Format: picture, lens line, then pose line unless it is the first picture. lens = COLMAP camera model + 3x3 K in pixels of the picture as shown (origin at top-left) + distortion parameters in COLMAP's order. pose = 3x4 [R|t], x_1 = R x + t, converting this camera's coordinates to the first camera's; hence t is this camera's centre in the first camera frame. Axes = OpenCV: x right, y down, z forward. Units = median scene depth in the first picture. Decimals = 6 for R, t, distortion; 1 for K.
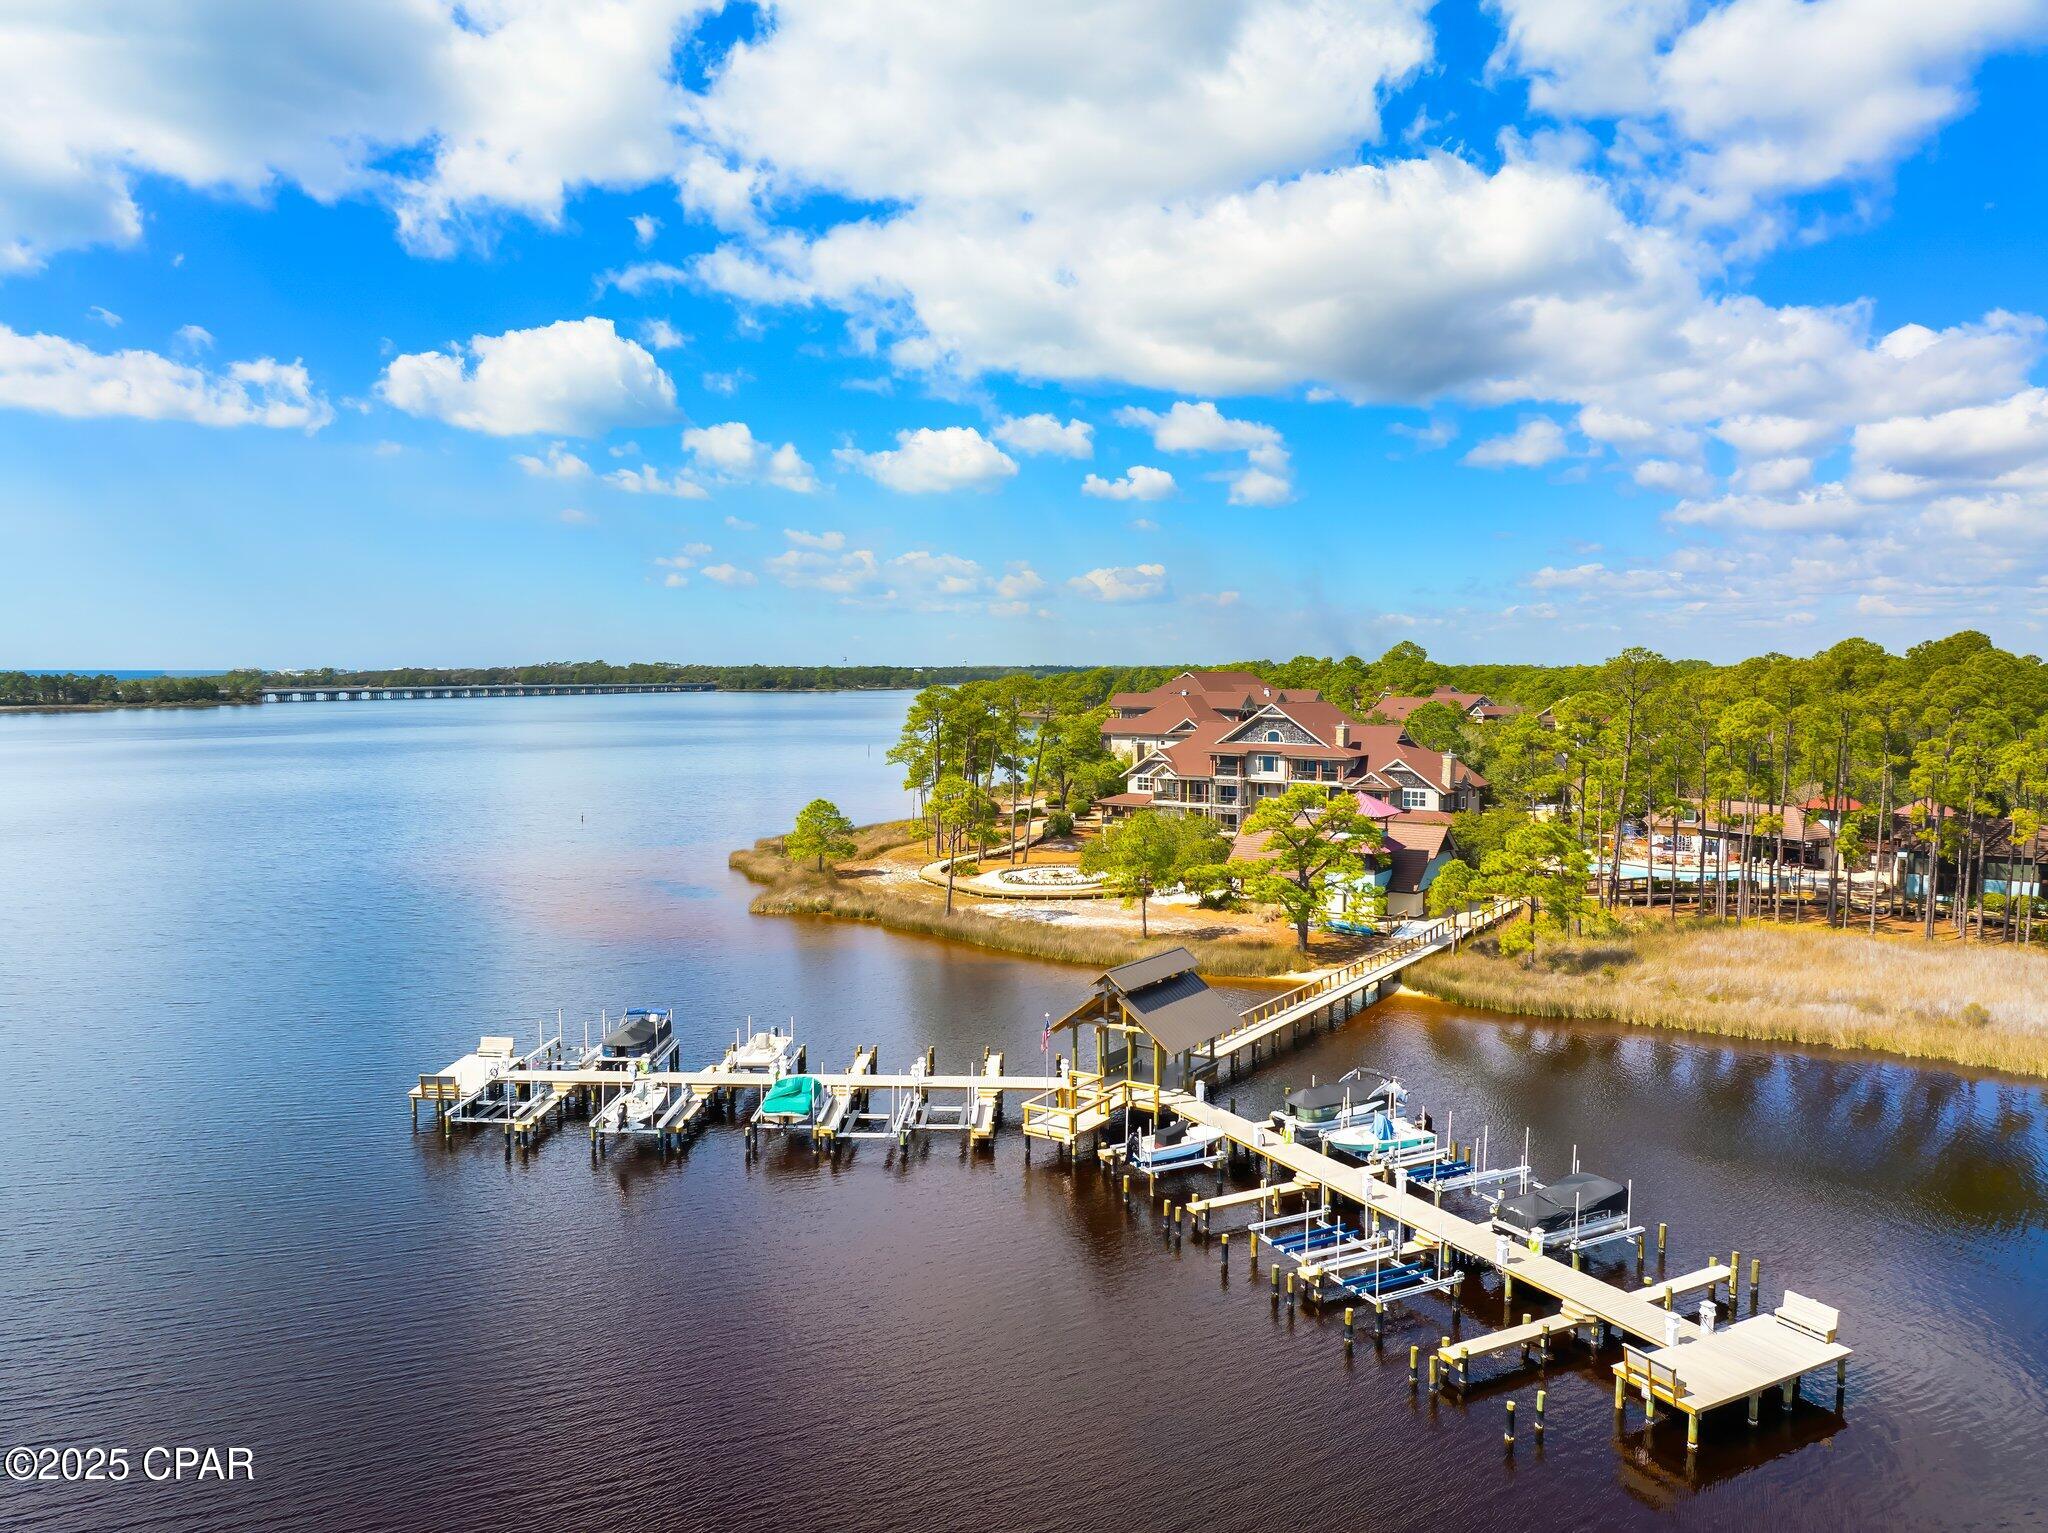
lens RADIAL K [[1454.5, 0, 1024.0], [0, 1454.5, 766.5], [0, 0, 1]] dist [-0.048835, -0.001747]
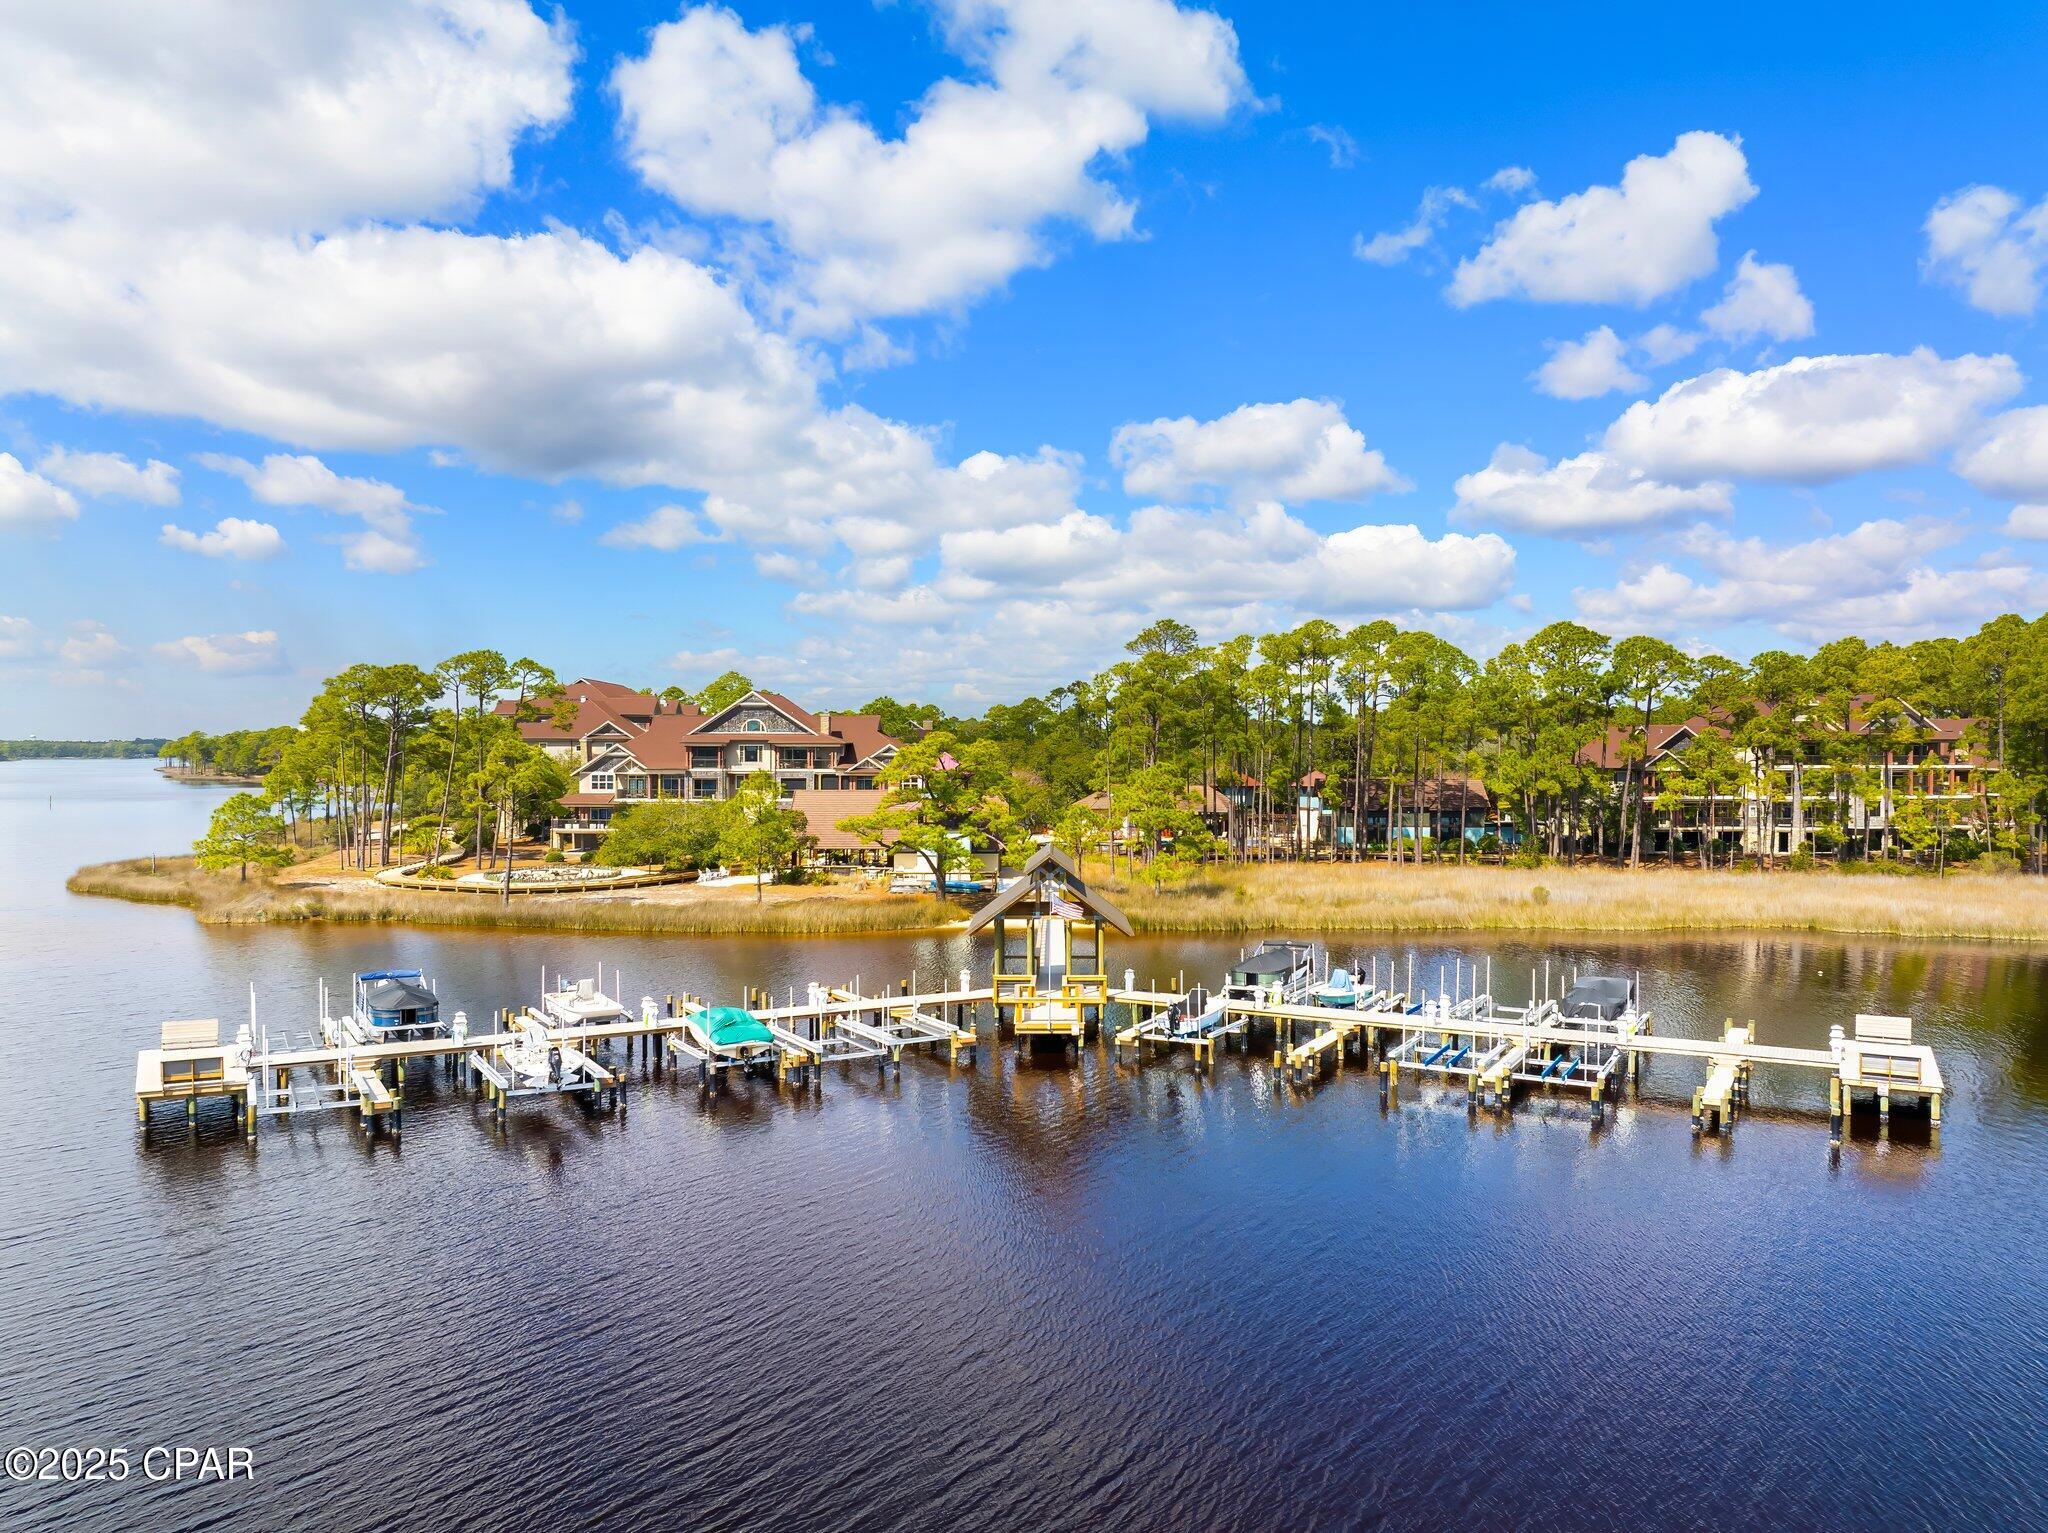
lens RADIAL K [[1448.9, 0, 1024.0], [0, 1448.9, 766.5], [0, 0, 1]] dist [-0.031862, -0.007904]
pose [[0.839283, -0.007070, 0.543649, -0.215511], [0.037152, 0.998324, -0.044372, 0.060558], [-0.542424, 0.057439, 0.838139, 0.118571]]
